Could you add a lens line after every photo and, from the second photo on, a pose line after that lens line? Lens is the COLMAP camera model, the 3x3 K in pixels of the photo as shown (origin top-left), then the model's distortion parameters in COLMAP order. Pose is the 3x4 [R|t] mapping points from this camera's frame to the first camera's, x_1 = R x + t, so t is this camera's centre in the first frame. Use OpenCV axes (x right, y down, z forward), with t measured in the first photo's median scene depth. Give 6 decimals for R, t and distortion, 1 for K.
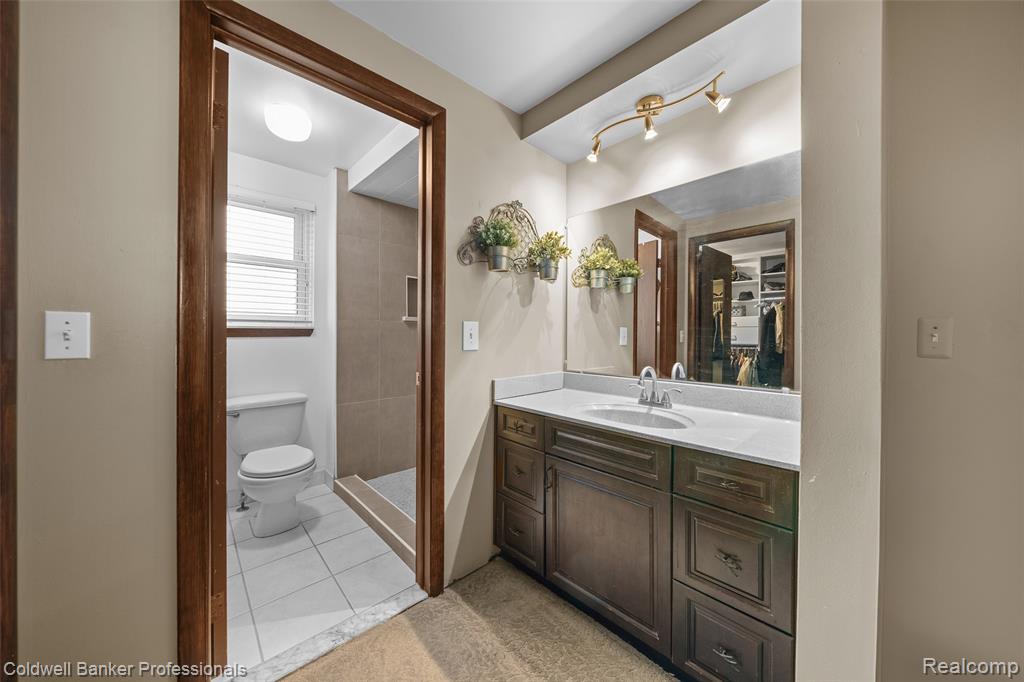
lens RADIAL K [[353.0, 0, 511.6], [0, 353.0, 334.0], [0, 0, 1]] dist [-0.005890, -0.000484]
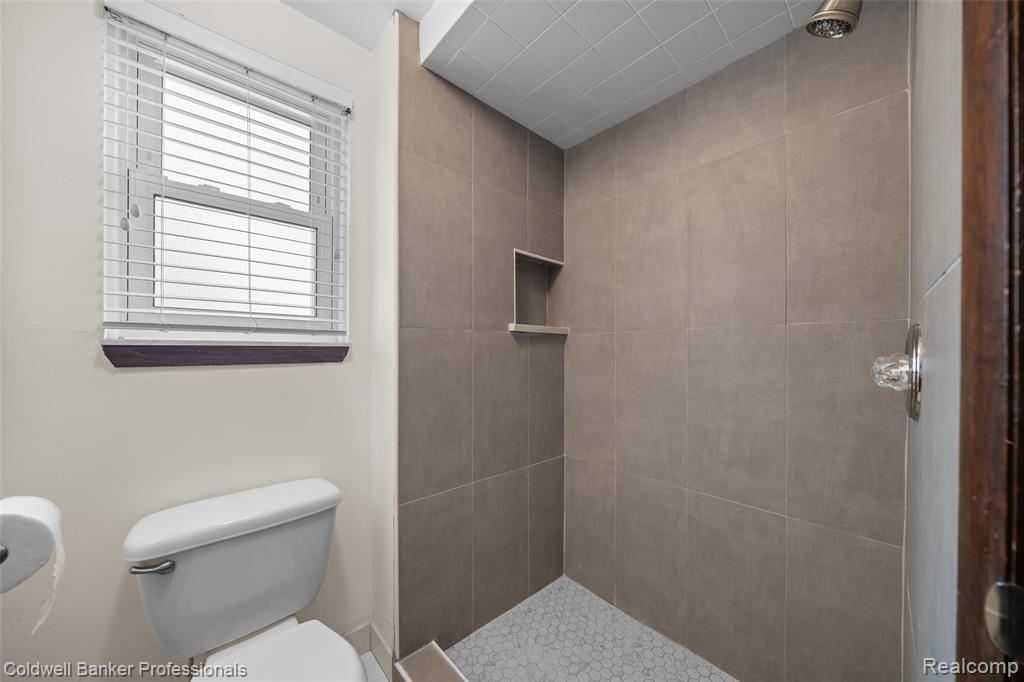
lens RADIAL K [[353.0, 0, 512.7], [0, 353.0, 349.7], [0, 0, 1]] dist [-0.005890, -0.000484]
pose [[0.999810, -0.002788, -0.019292, -0.326015], [0.002687, 0.999982, -0.005283, -0.007246], [0.019307, 0.005230, 0.999800, 0.515807]]
